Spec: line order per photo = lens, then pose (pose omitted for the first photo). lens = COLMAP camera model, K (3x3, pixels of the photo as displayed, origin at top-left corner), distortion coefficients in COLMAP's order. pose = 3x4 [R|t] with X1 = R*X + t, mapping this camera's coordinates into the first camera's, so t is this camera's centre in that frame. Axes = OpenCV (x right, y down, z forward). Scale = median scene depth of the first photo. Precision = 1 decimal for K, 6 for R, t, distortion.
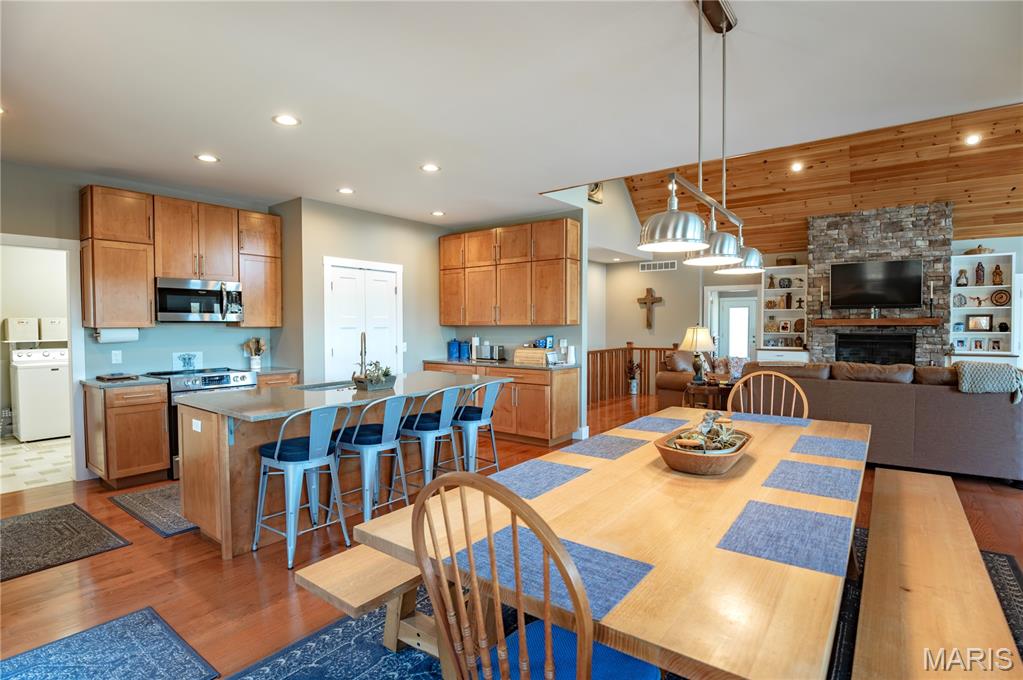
lens RADIAL K [[496.9, 0, 511.0], [0, 496.9, 336.6], [0, 0, 1]] dist [0.001004, 0.000189]
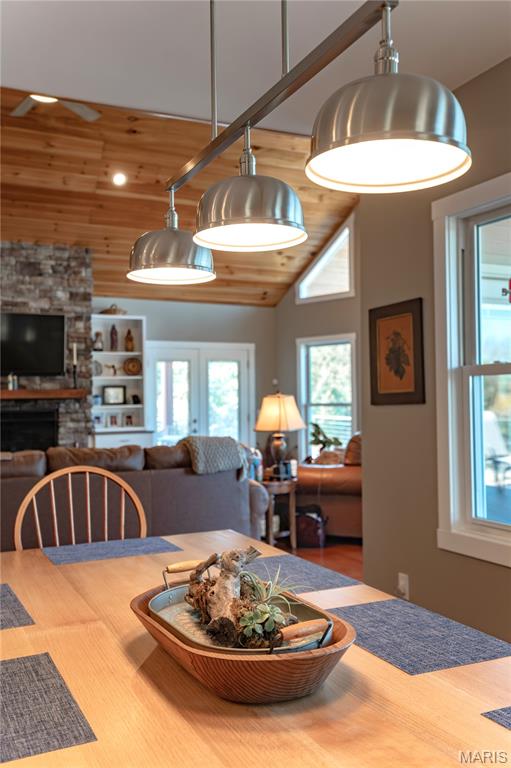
lens RADIAL K [[734.5, 0, 255.1], [0, 734.5, 389.5], [0, 0, 1]] dist [0.029648, 0.000000]
pose [[0.474335, 0.007692, 0.880311, -0.060587], [0.033401, 0.999085, -0.026727, 0.004735], [-0.879711, 0.042081, 0.473644, 0.186876]]
